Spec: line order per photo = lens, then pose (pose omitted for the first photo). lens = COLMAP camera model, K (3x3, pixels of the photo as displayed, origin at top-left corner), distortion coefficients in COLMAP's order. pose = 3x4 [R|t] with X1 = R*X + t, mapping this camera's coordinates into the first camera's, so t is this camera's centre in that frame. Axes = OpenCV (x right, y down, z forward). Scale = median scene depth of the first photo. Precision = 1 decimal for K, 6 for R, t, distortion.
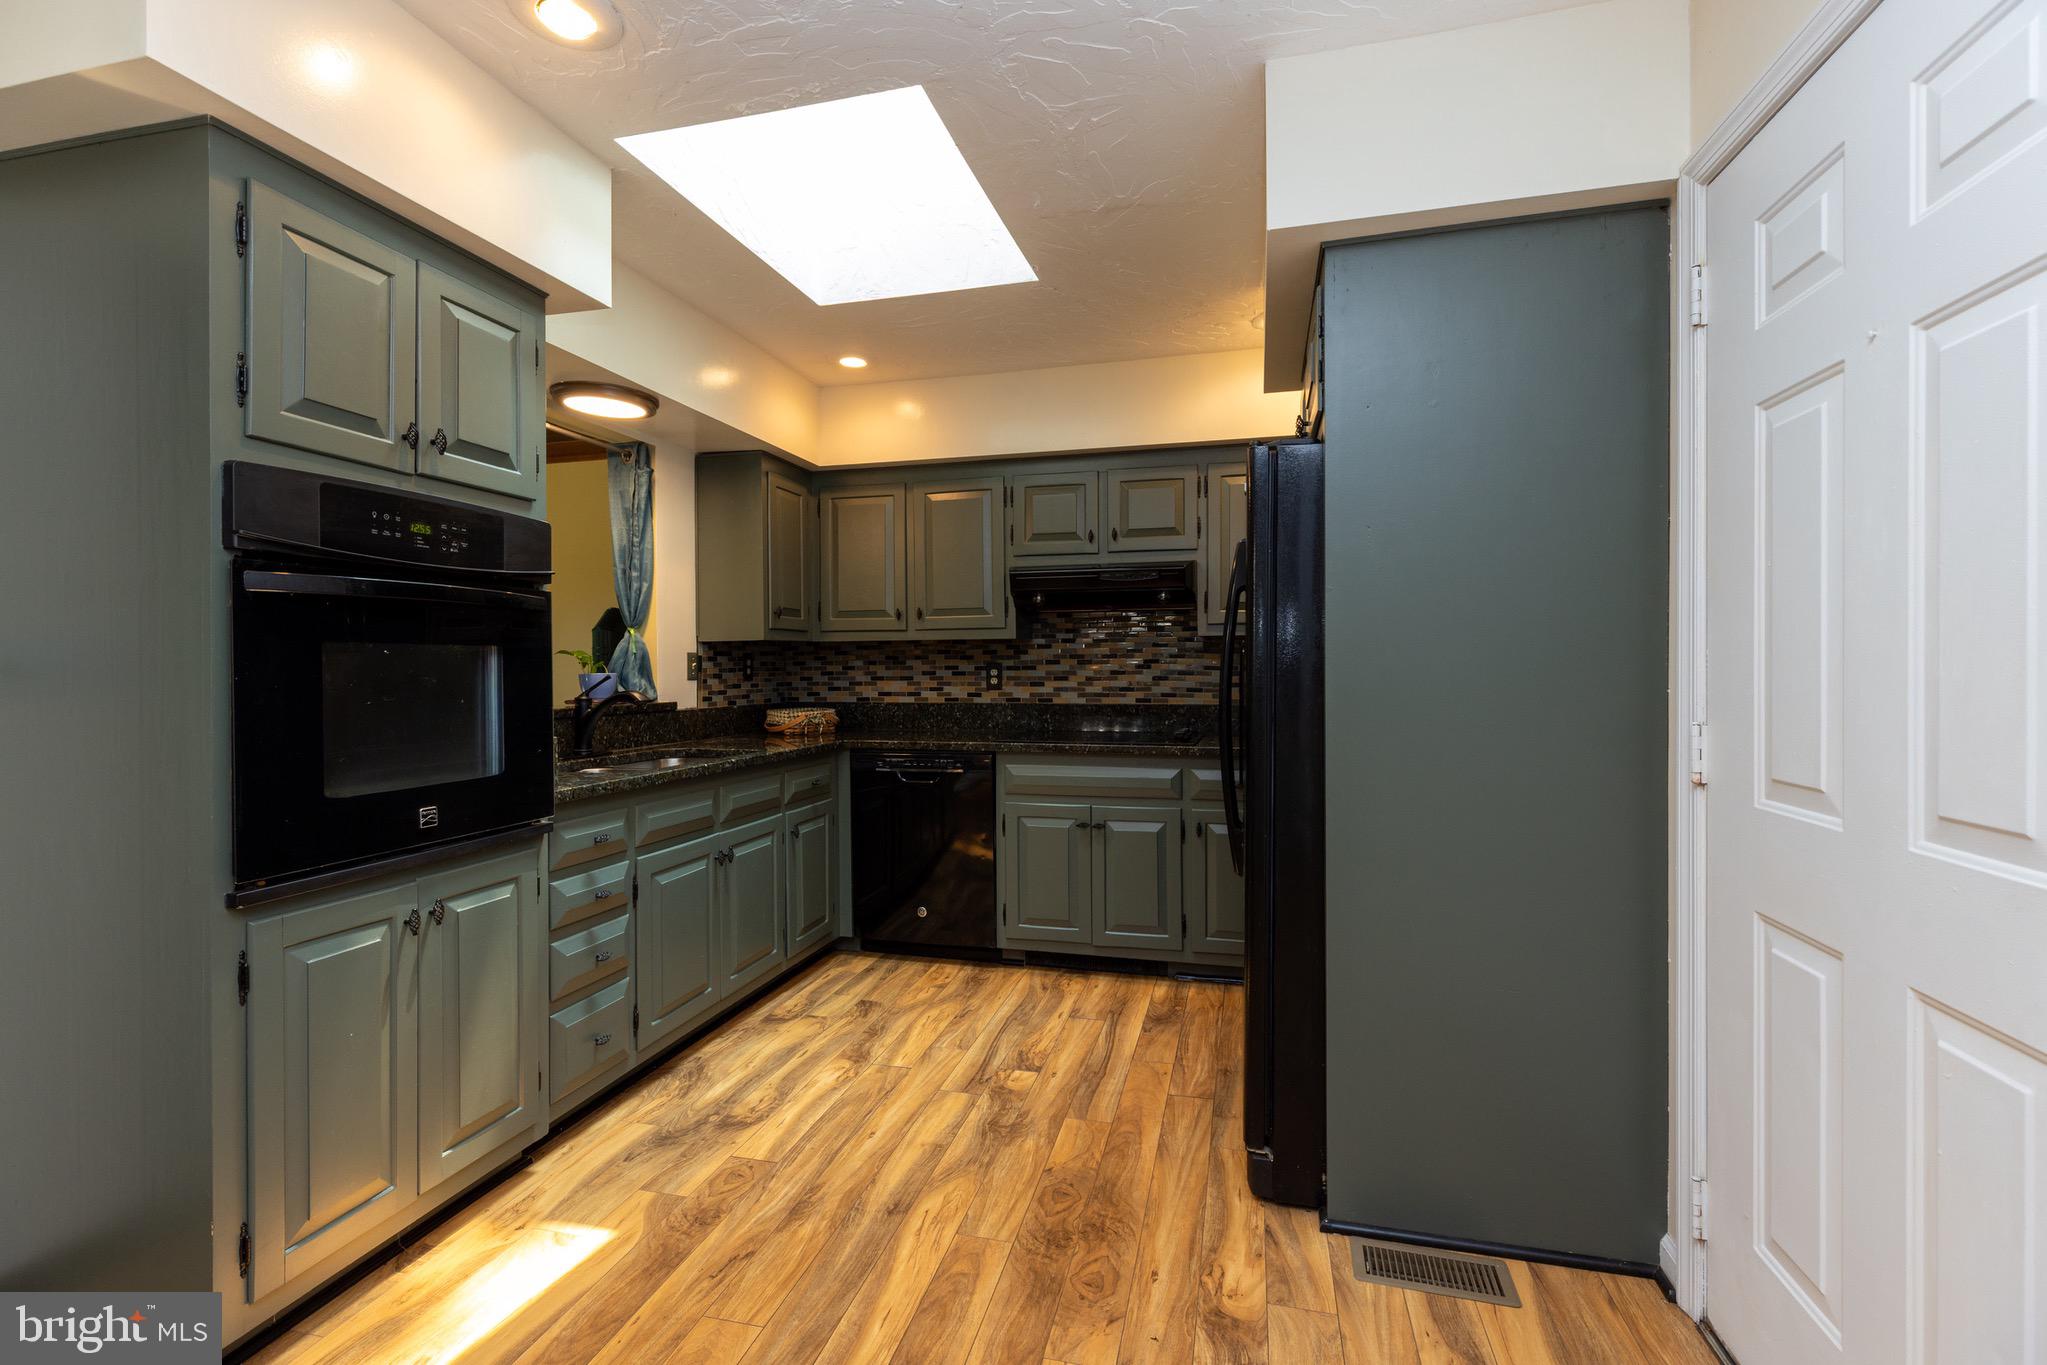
lens RADIAL K [[907.7, 0, 1020.6], [0, 907.7, 671.5], [0, 0, 1]] dist [0.002762, 0.000226]
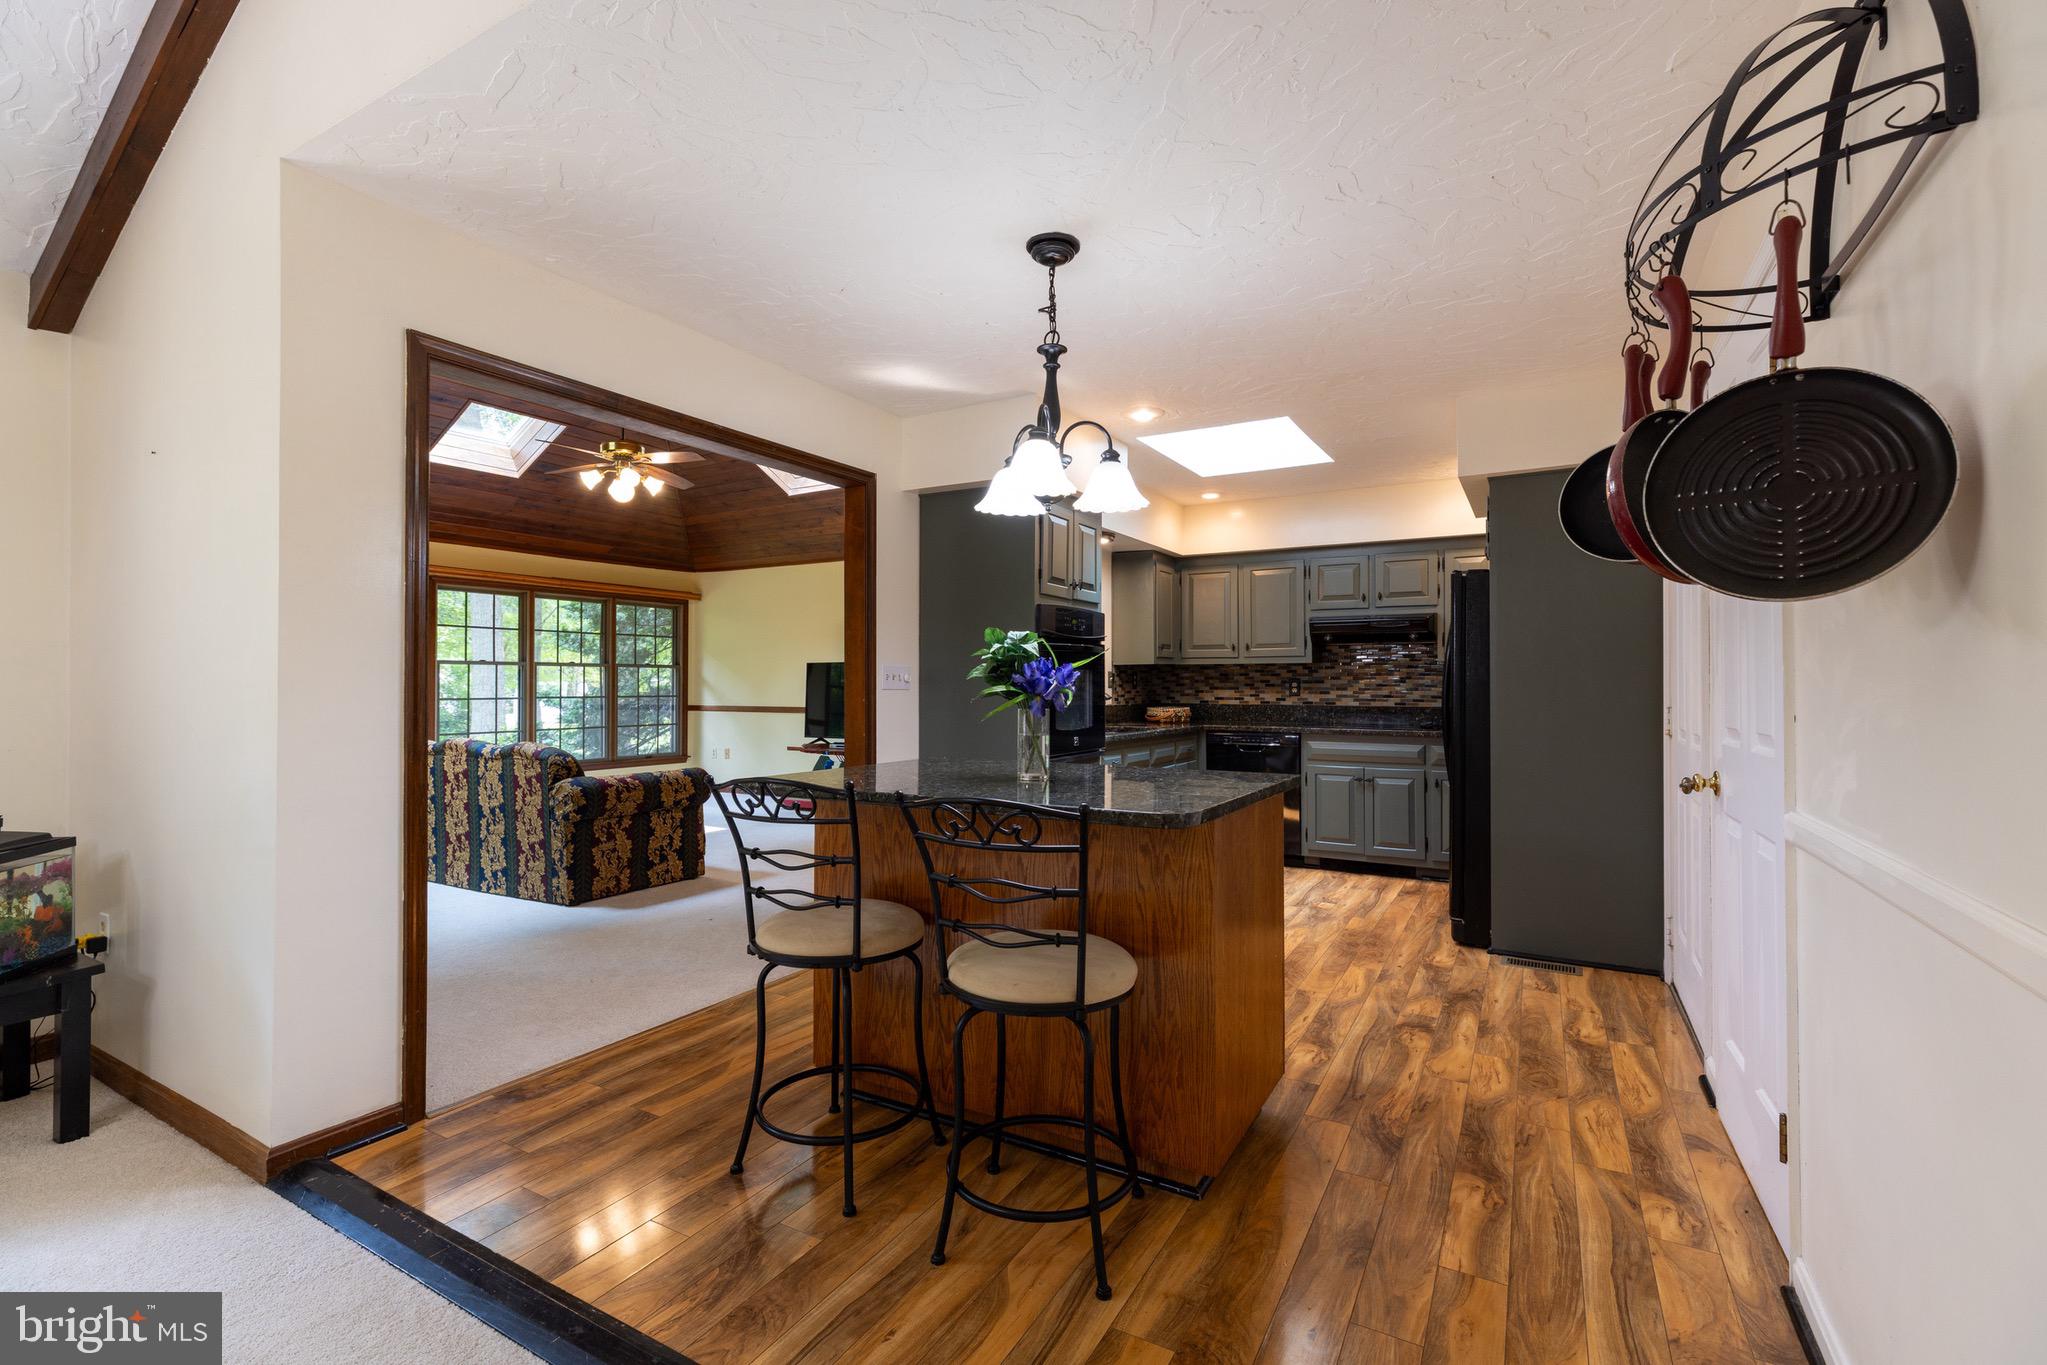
lens RADIAL K [[907.7, 0, 1020.6], [0, 907.7, 671.5], [0, 0, 1]] dist [0.002762, 0.000226]
pose [[0.963670, 0.002607, -0.267084, -0.071742], [-0.007241, 0.999840, -0.016367, 0.007687], [0.266998, 0.017706, 0.963534, -0.643356]]
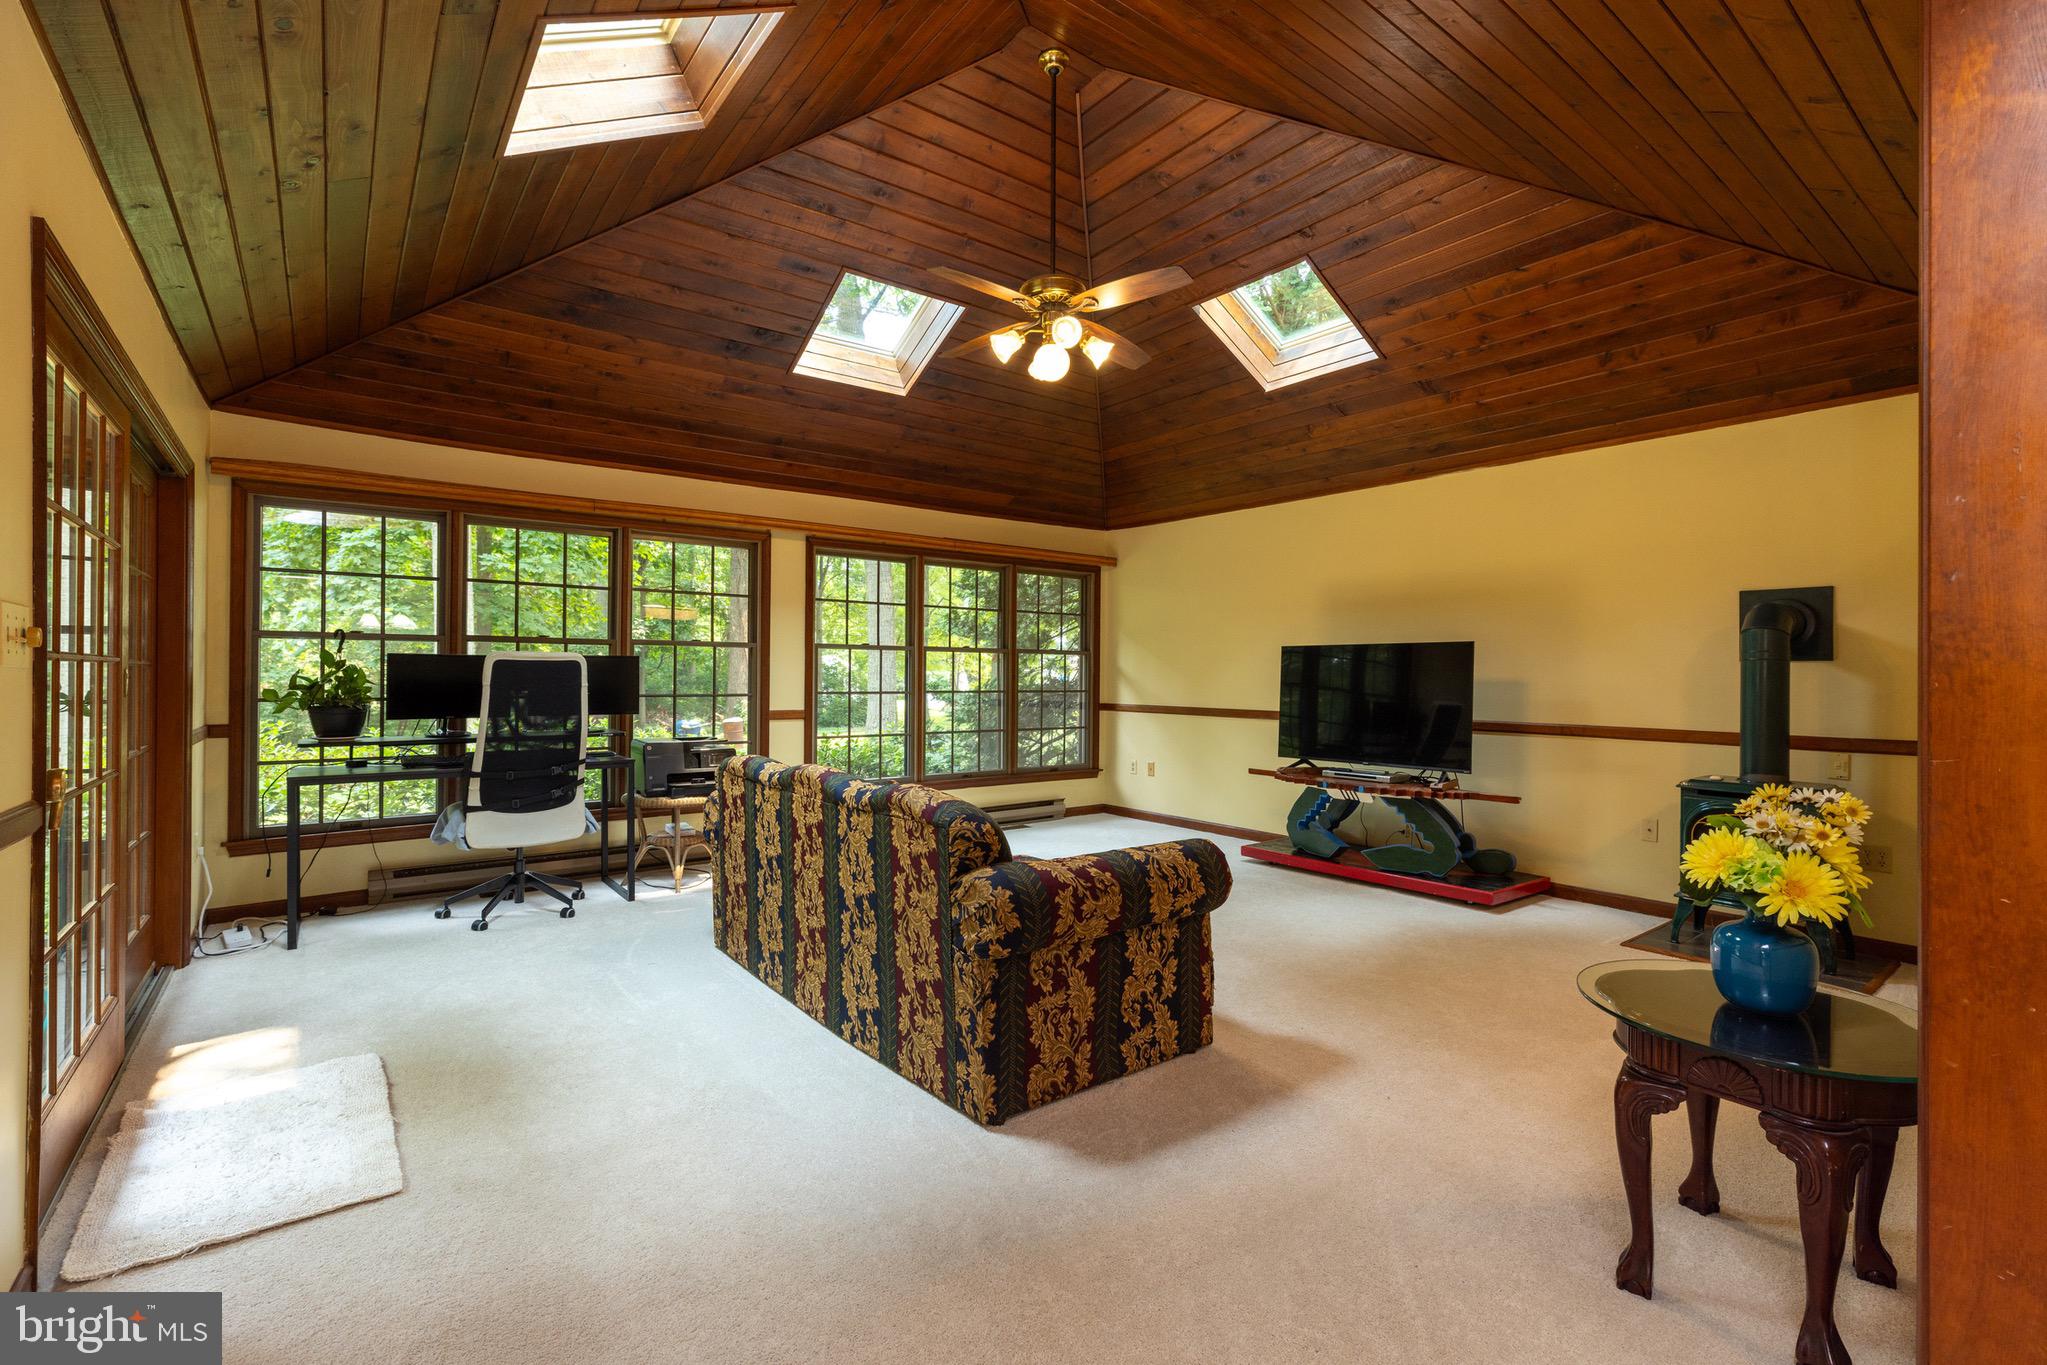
lens RADIAL K [[907.7, 0, 1020.6], [0, 907.7, 671.5], [0, 0, 1]] dist [0.002762, 0.000226]
pose [[0.793804, 0.011578, -0.608064, -0.611903], [-0.016054, 0.999869, -0.001920, 0.005306], [0.607962, 0.011286, 0.793886, -0.080768]]
